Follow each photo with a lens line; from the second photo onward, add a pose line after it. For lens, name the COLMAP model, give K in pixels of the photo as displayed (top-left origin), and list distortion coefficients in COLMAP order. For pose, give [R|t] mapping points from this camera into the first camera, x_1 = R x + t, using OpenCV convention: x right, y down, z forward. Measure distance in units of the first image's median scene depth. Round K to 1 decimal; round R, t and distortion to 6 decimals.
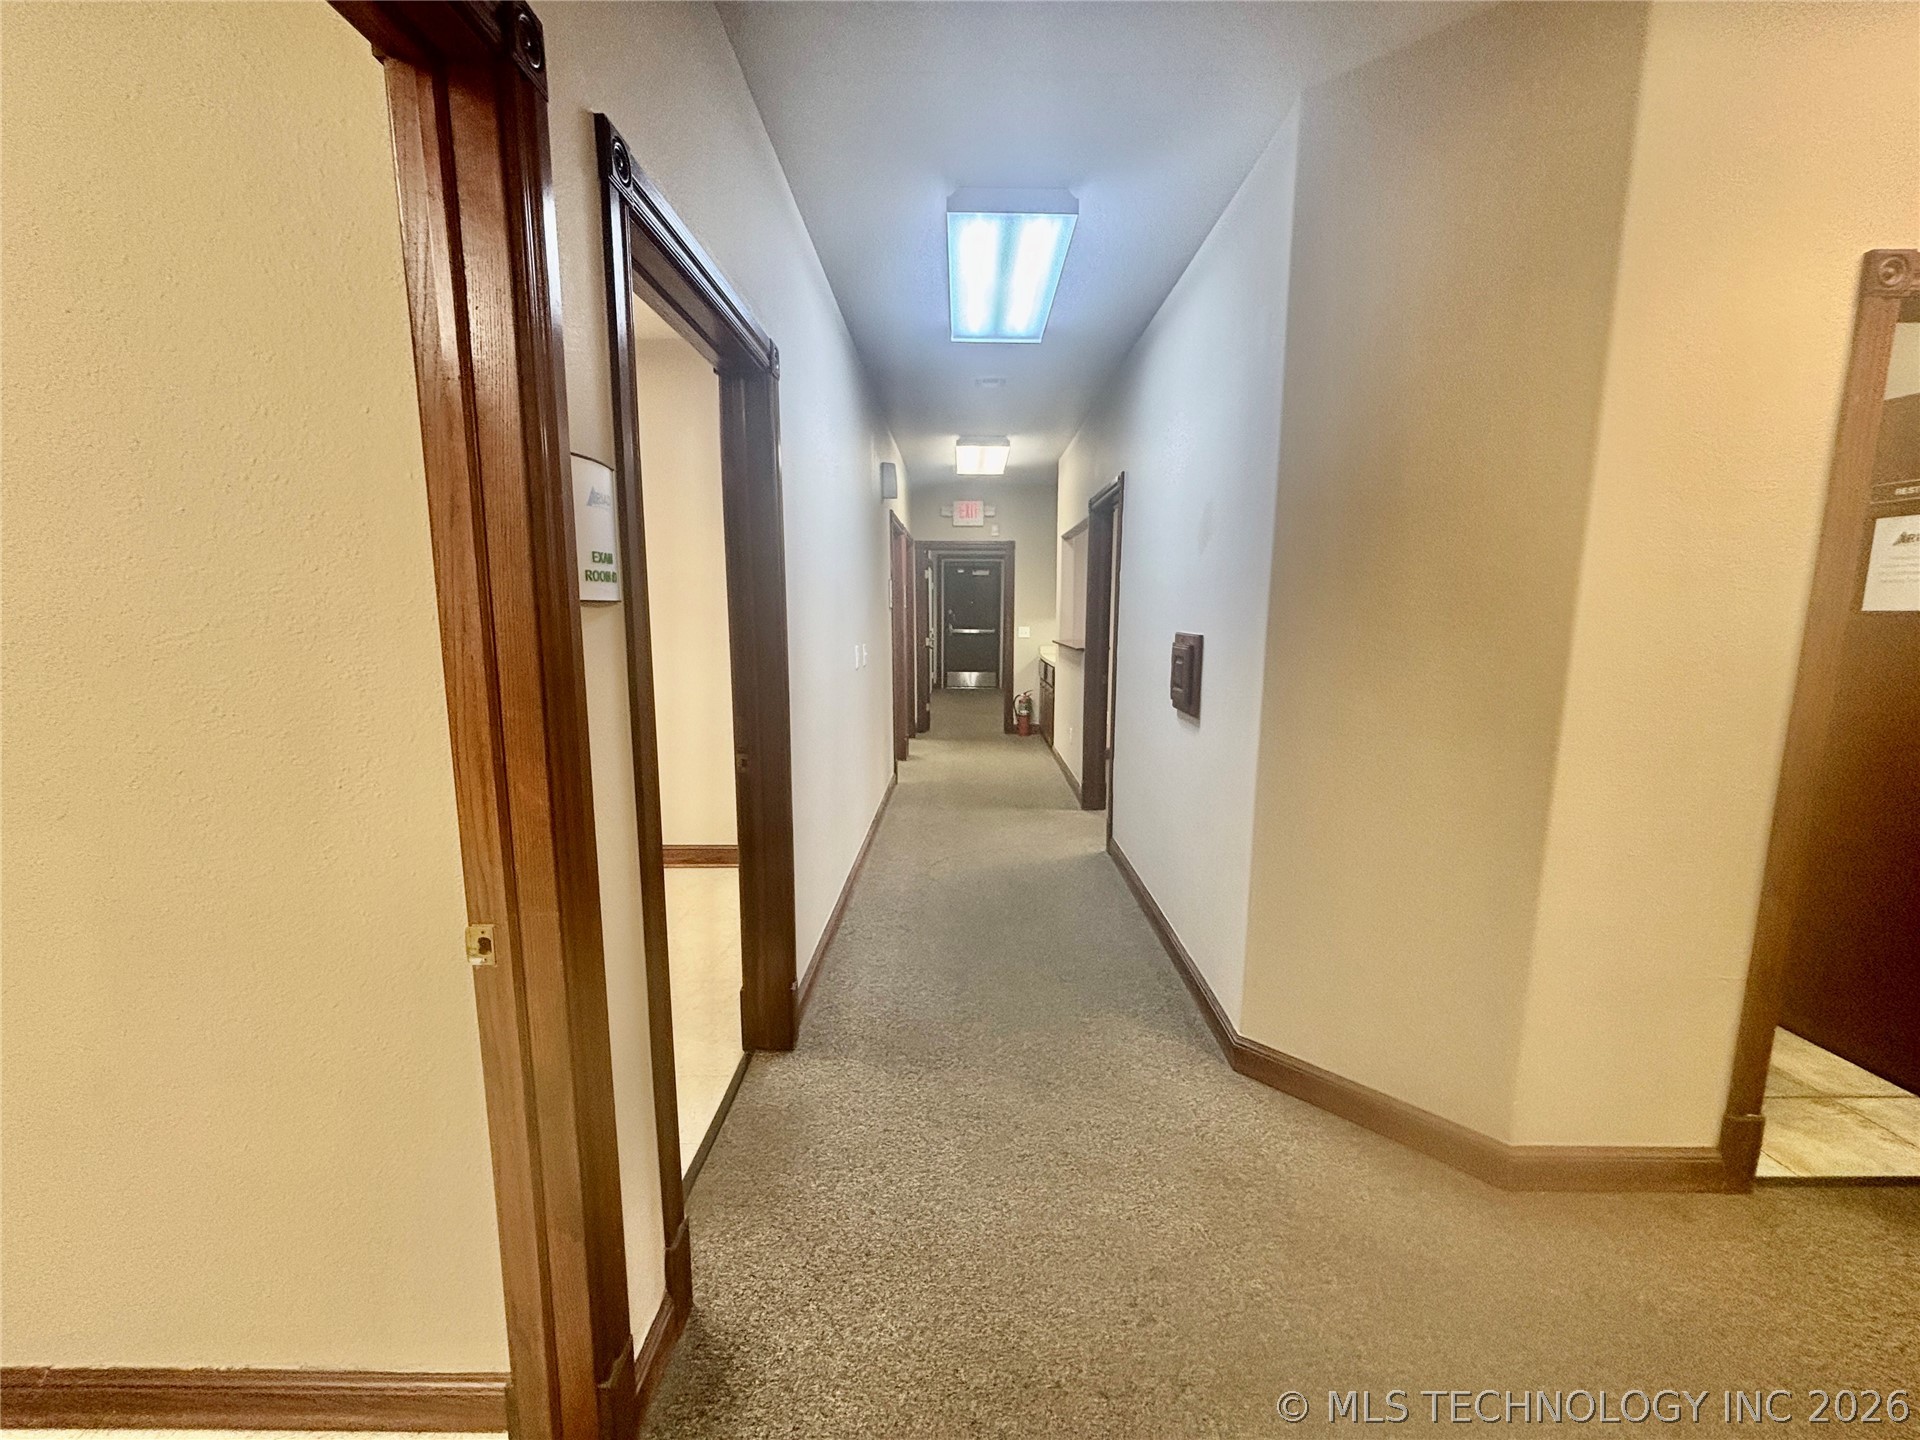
lens RADIAL K [[771.6, 0, 966.2], [0, 771.6, 722.3], [0, 0, 1]] dist [0.002224, 0.000109]
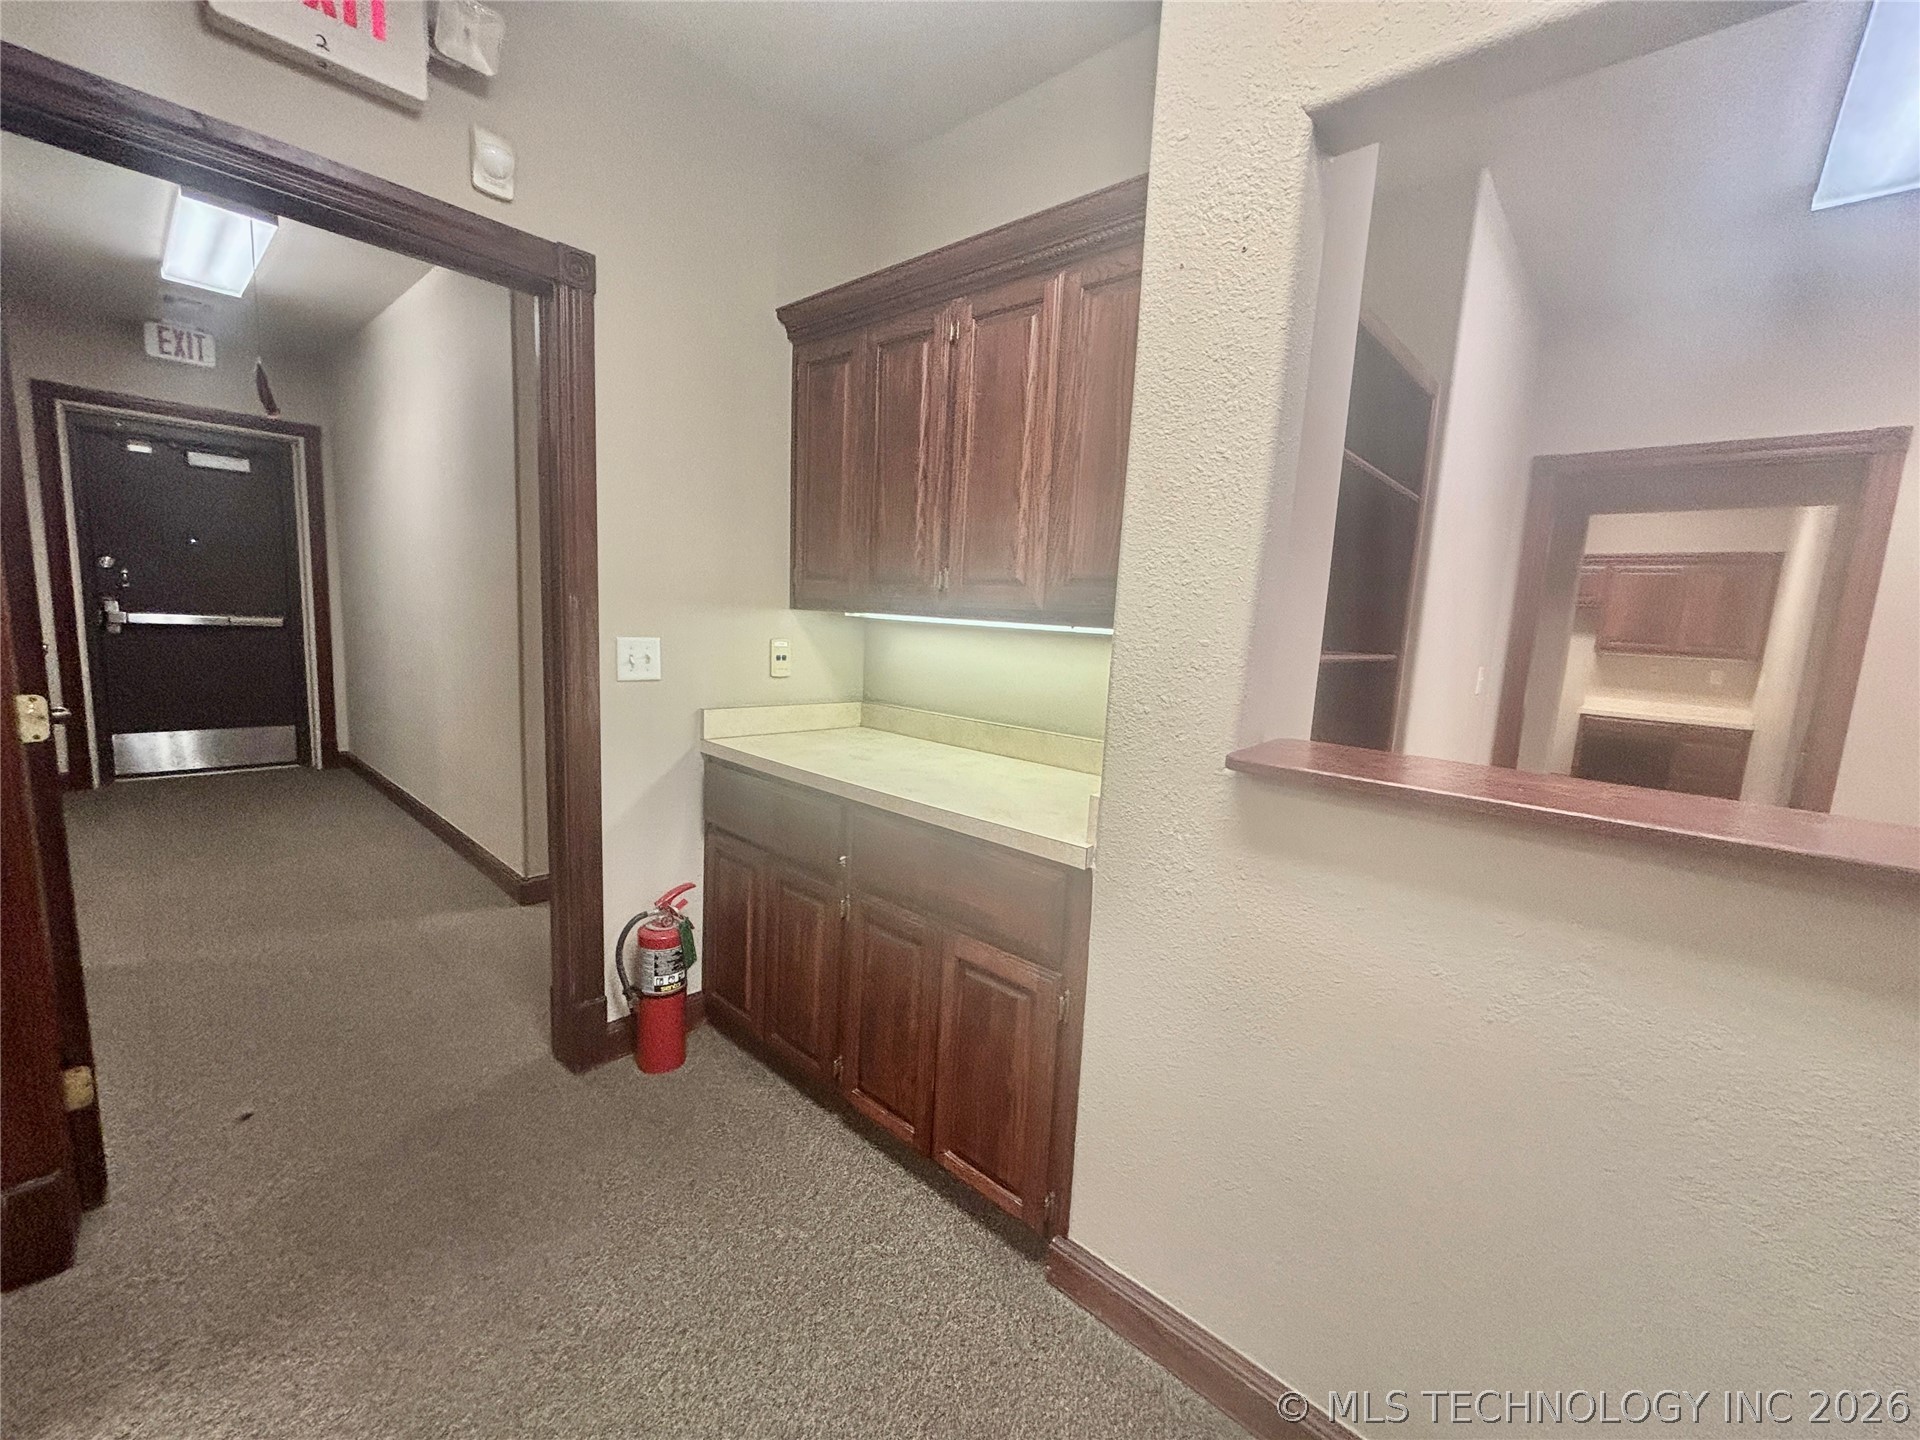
lens RADIAL K [[771.6, 0, 966.2], [0, 771.6, 722.3], [0, 0, 1]] dist [0.002224, 0.000109]
pose [[0.663075, -0.069550, 0.745315, -0.033371], [0.057551, 0.997464, 0.041879, -0.081236], [-0.746337, 0.015125, 0.665396, 0.607914]]
